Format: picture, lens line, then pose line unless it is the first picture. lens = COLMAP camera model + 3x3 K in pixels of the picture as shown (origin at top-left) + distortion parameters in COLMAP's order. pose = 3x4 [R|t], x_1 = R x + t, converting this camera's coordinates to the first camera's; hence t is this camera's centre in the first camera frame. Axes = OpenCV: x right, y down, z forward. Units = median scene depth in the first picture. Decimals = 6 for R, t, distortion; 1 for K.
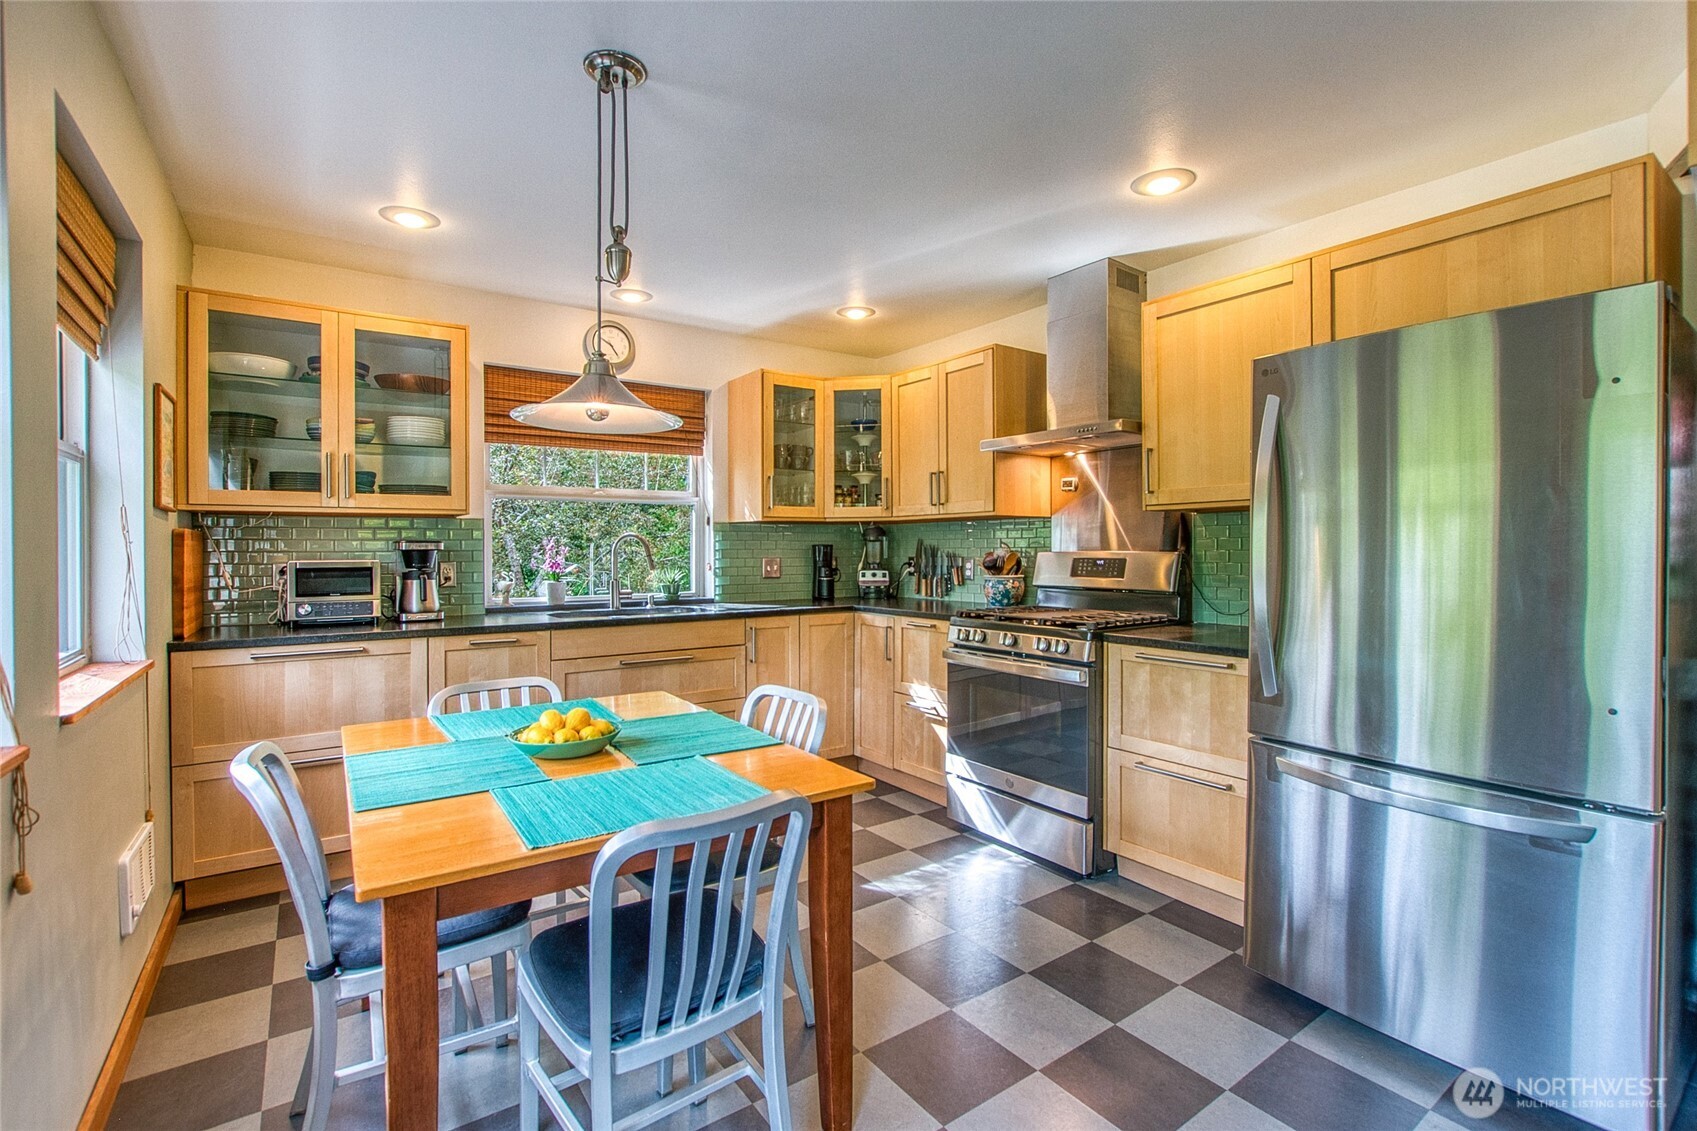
lens RADIAL K [[766.4, 0, 848.4], [0, 766.4, 547.8], [0, 0, 1]] dist [-0.021040, -0.000002]
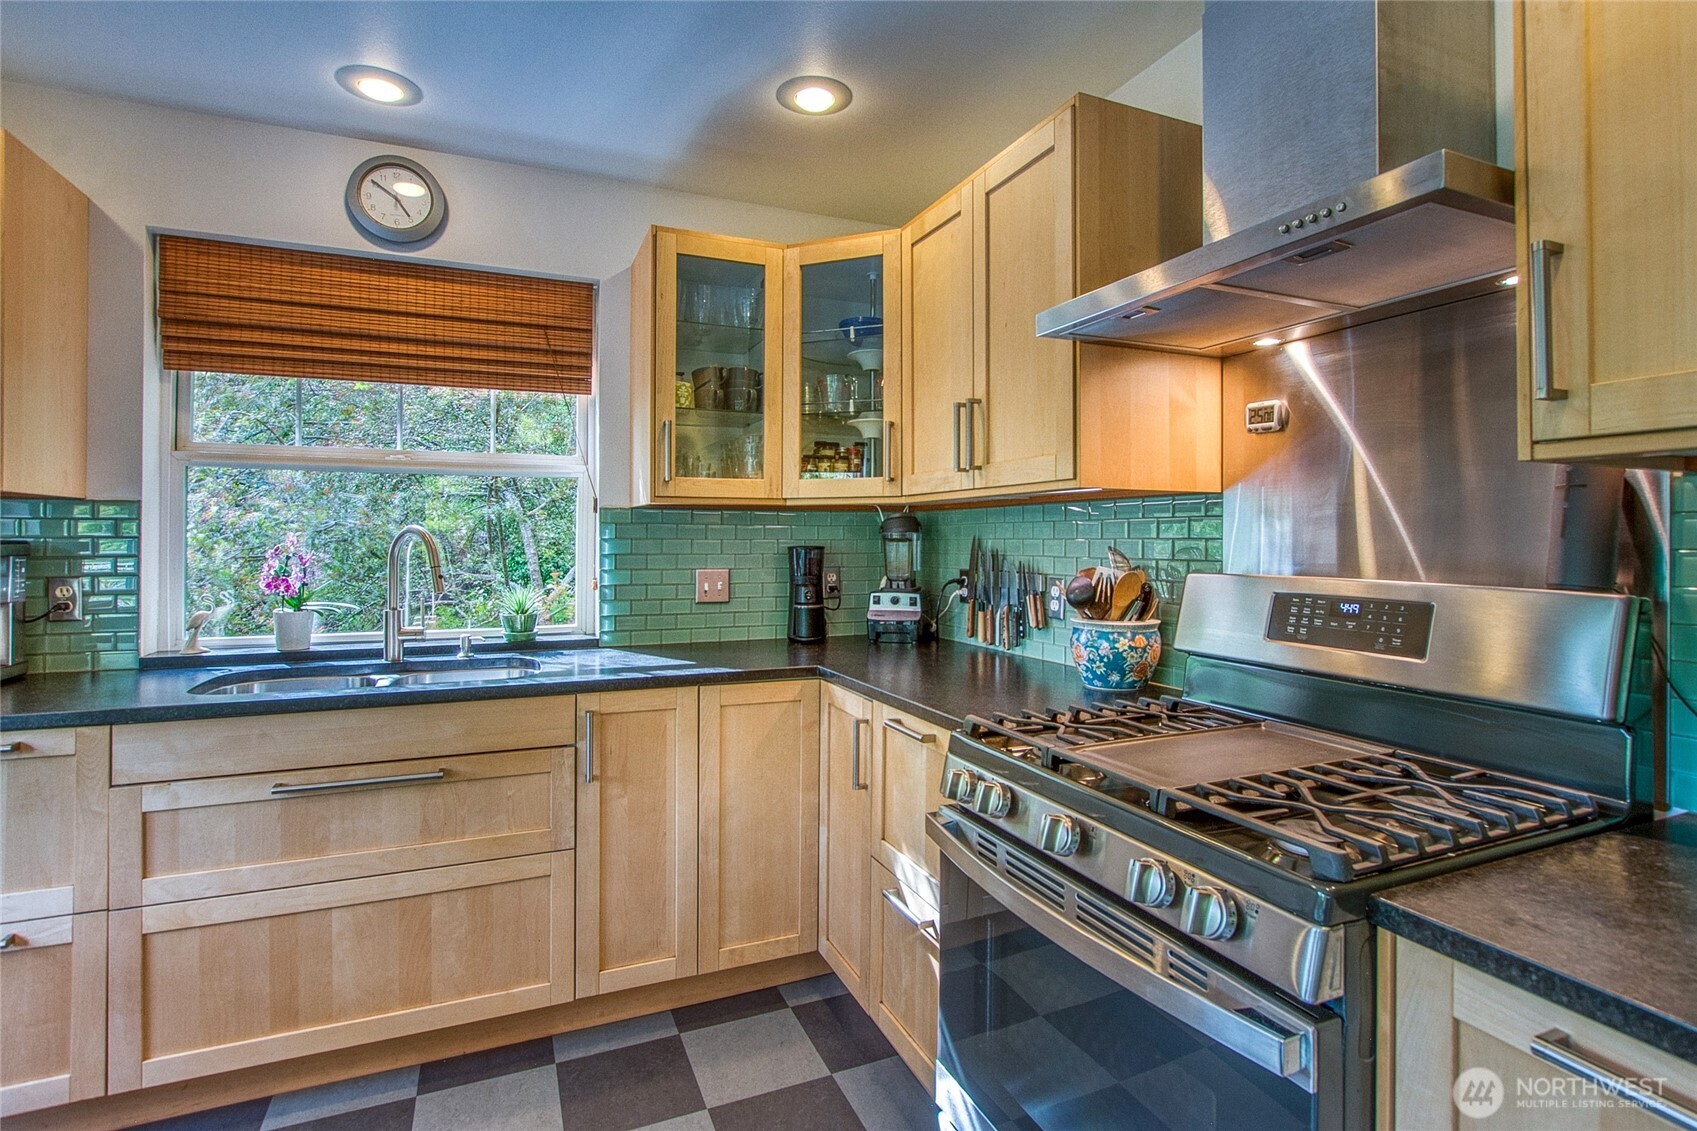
lens RADIAL K [[824.8, 0, 836.4], [0, 824.8, 529.3], [0, 0, 1]] dist [0.000184, -0.000199]
pose [[0.975657, 0.003831, -0.219267, 0.142633], [-0.006181, 0.999931, -0.010033, -0.012369], [0.219213, 0.011144, 0.975613, 0.456475]]
